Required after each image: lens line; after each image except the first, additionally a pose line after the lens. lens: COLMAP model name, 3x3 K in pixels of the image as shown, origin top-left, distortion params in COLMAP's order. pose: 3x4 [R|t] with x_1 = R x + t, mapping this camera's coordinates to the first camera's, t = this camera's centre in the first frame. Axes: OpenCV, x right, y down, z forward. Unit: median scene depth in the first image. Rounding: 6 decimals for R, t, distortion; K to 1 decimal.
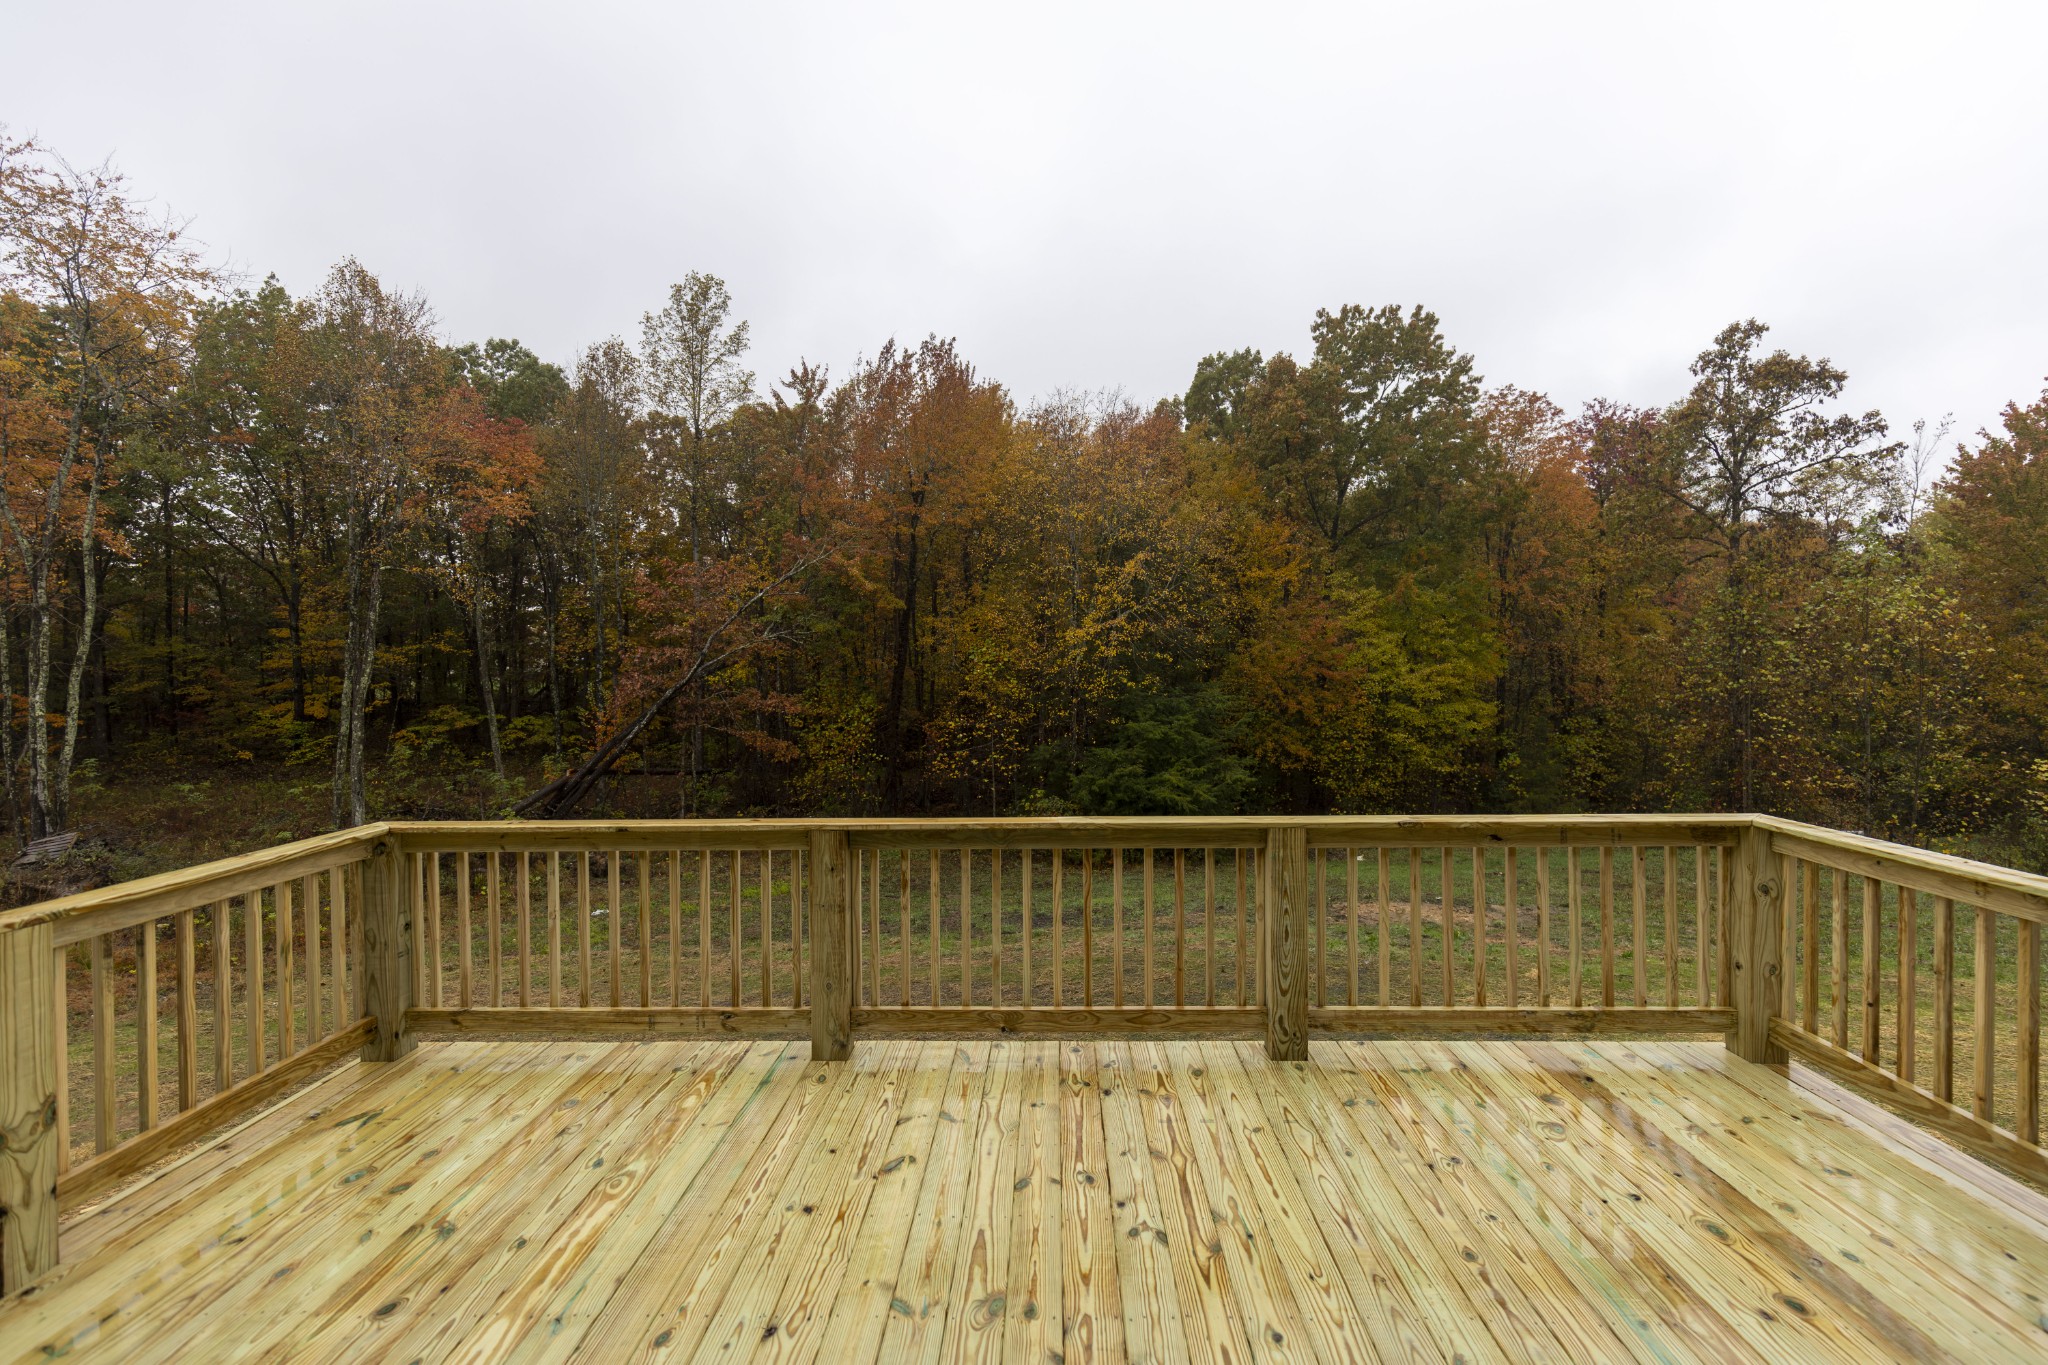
lens RADIAL K [[915.6, 0, 1026.7], [0, 915.6, 676.9], [0, 0, 1]] dist [-0.000620, -0.000700]
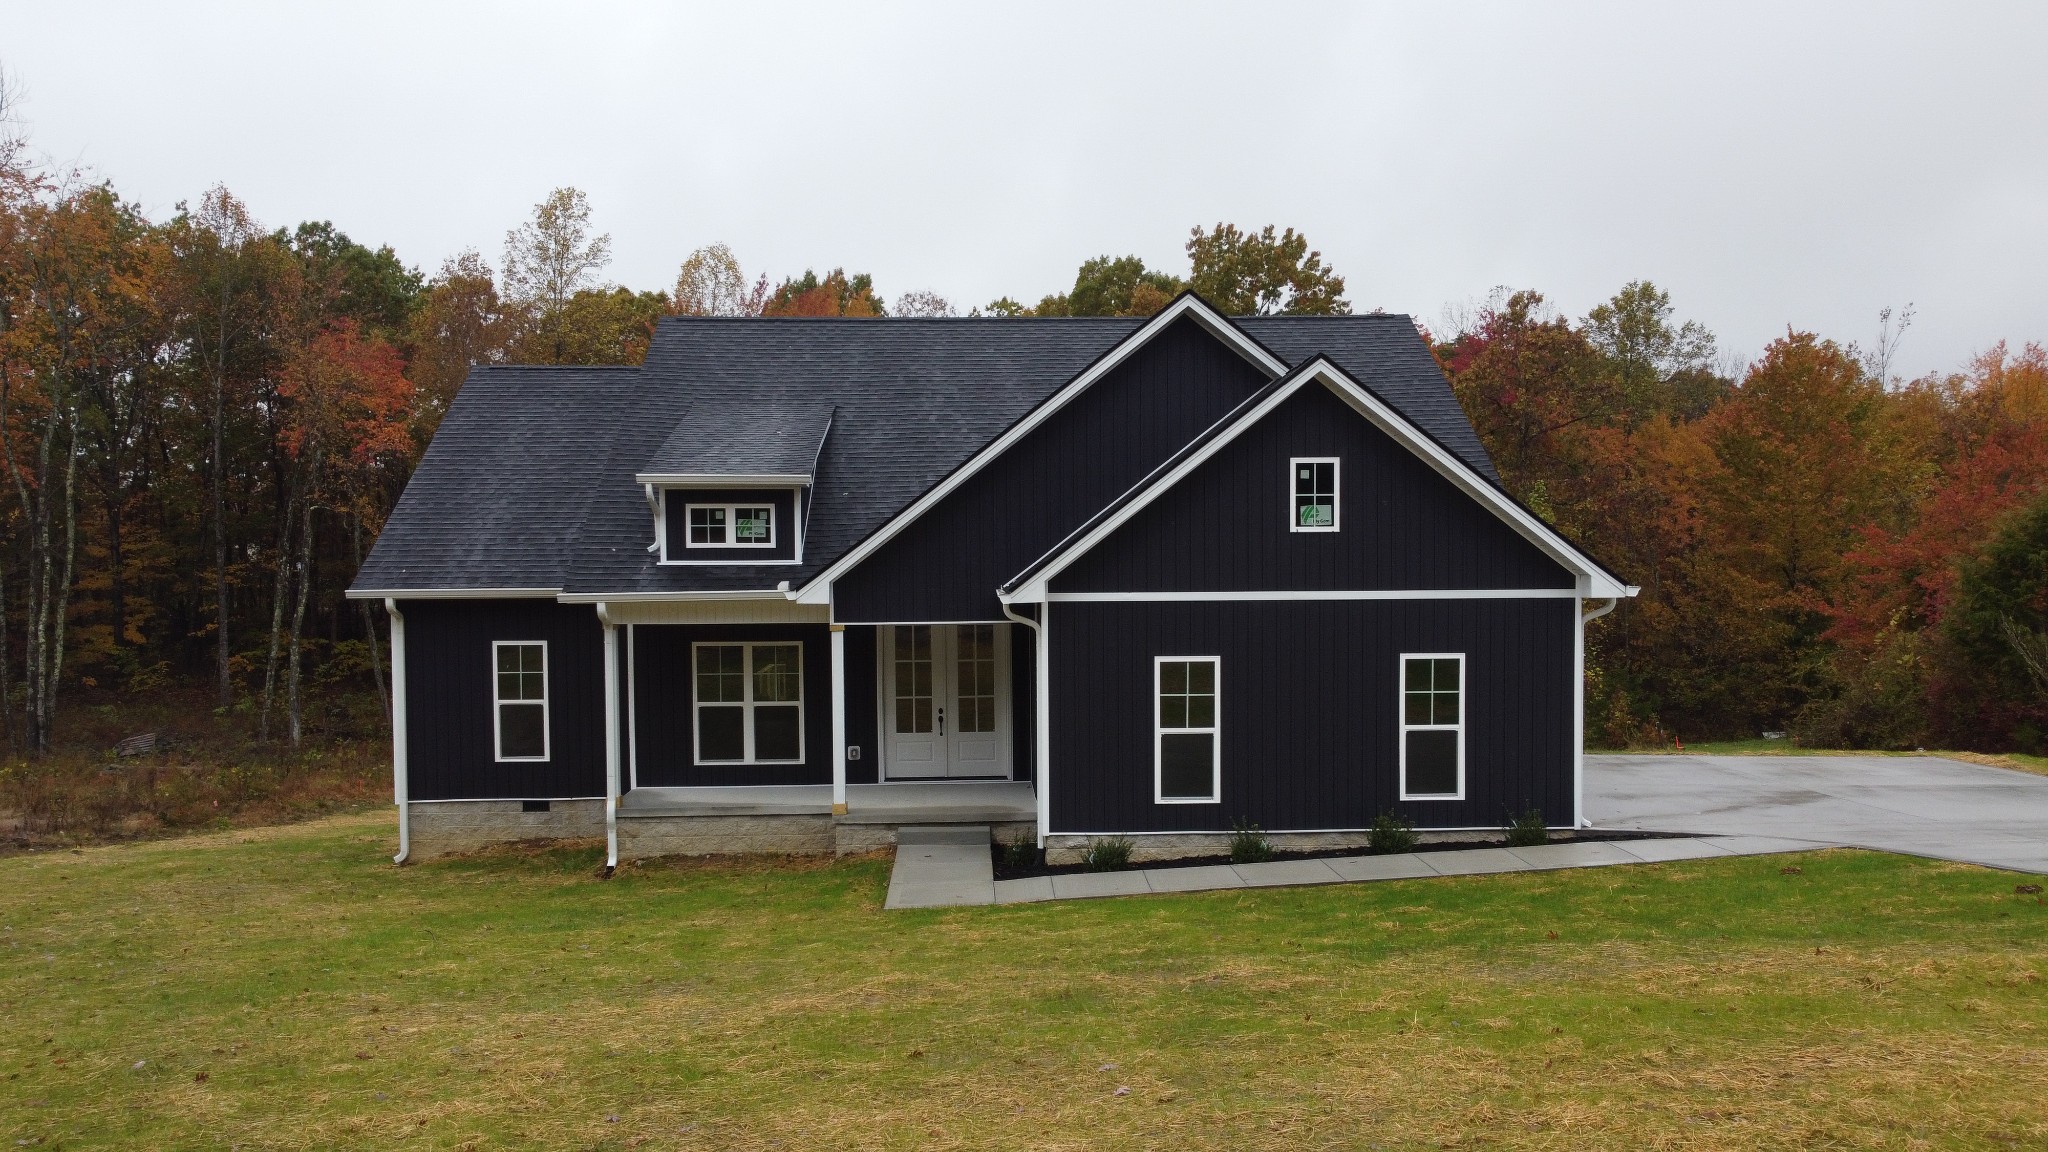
lens RADIAL K [[1574.9, 0, 1027.1], [0, 1574.9, 575.0], [0, 0, 1]] dist [0.002668, -0.007364]
pose [[0.997692, -0.000795, 0.067893, 0.023707], [0.000463, 0.999988, 0.004906, -0.034323], [-0.067896, -0.004863, 0.997681, -0.704896]]
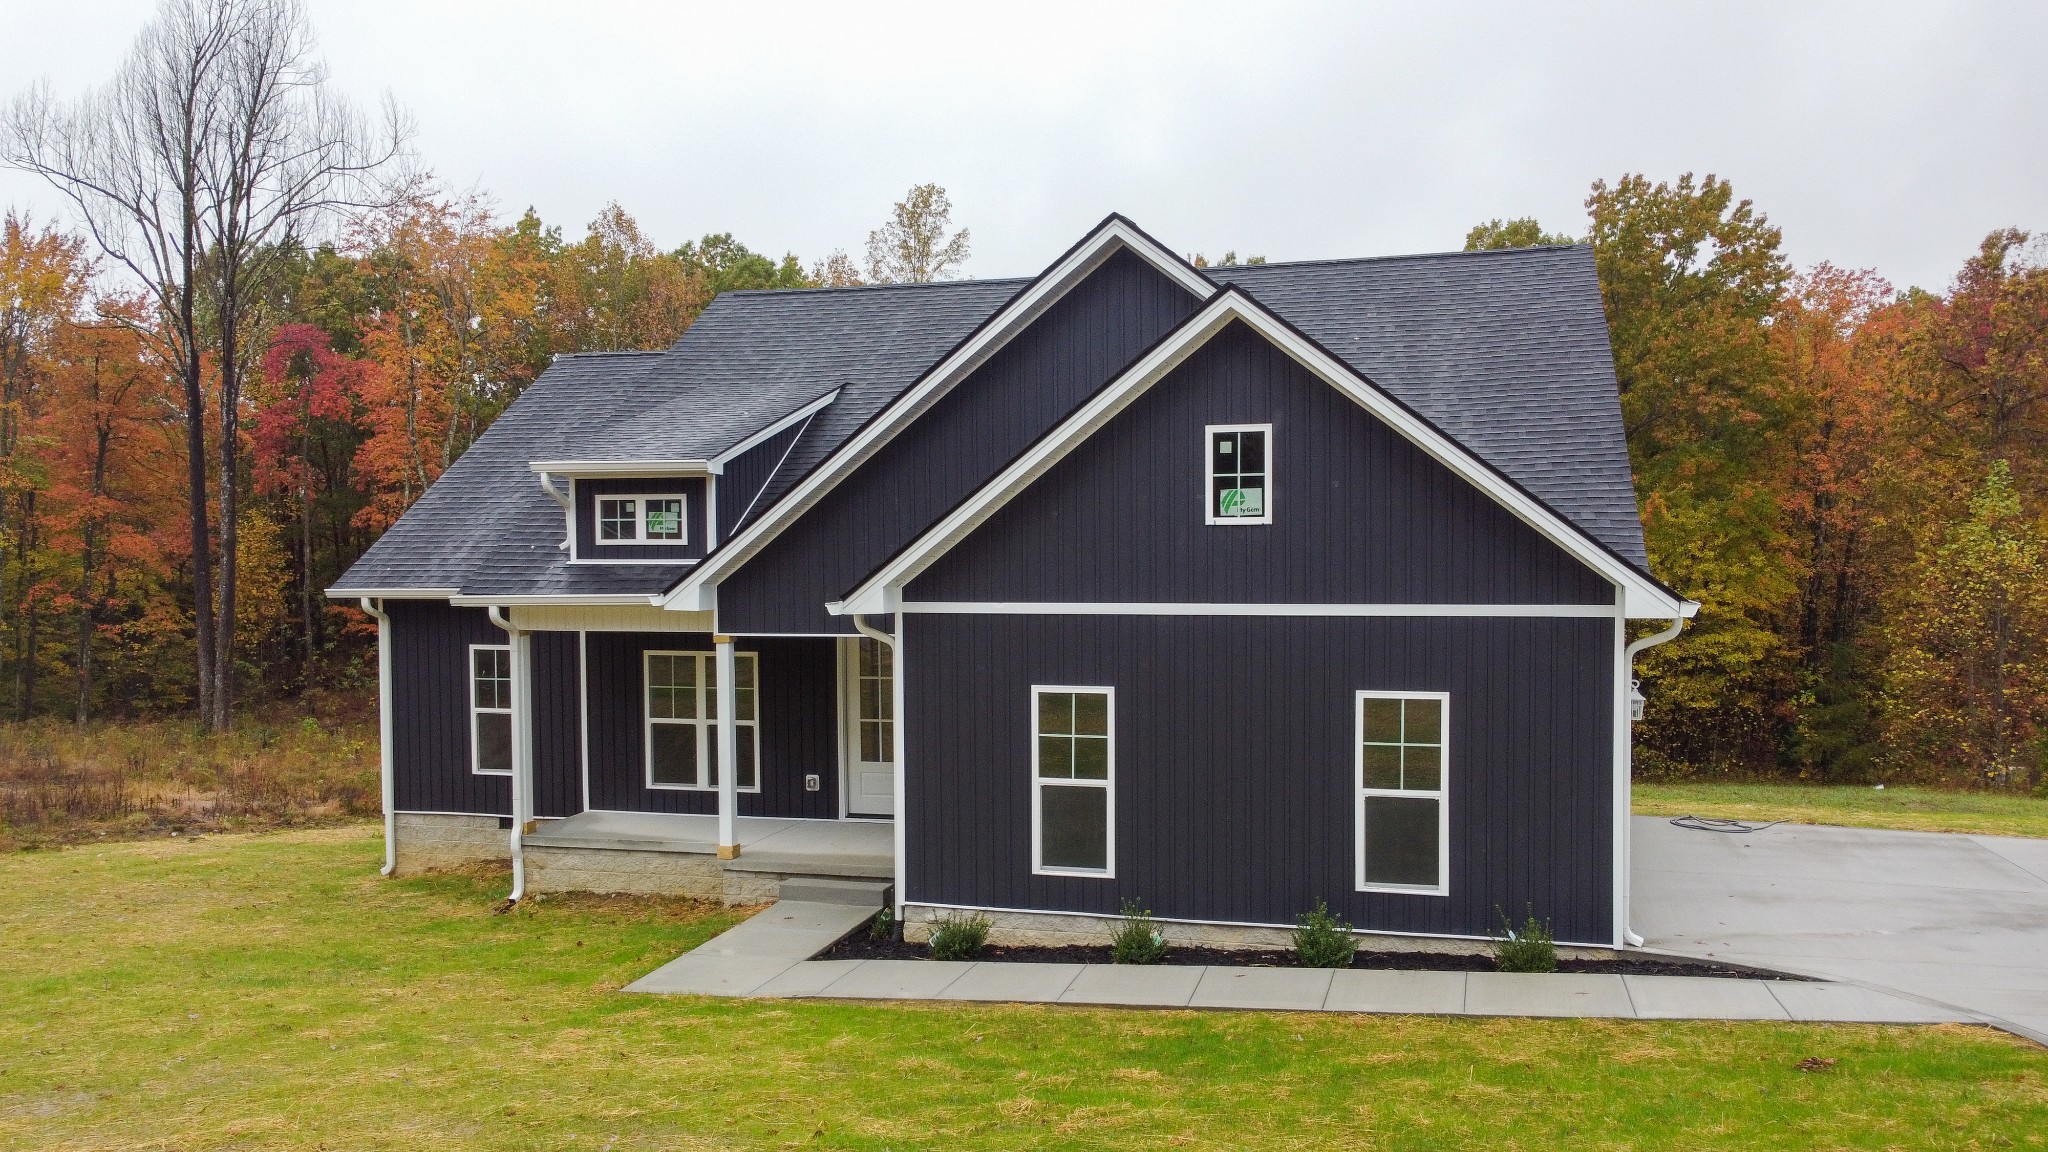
lens RADIAL K [[1574.9, 0, 1019.7], [0, 1574.9, 577.3], [0, 0, 1]] dist [0.002668, -0.007364]
pose [[0.971039, 0.005782, -0.238852, 0.149869], [-0.003444, 0.999942, 0.010205, -0.036061], [0.238897, -0.009087, 0.971002, -0.614594]]
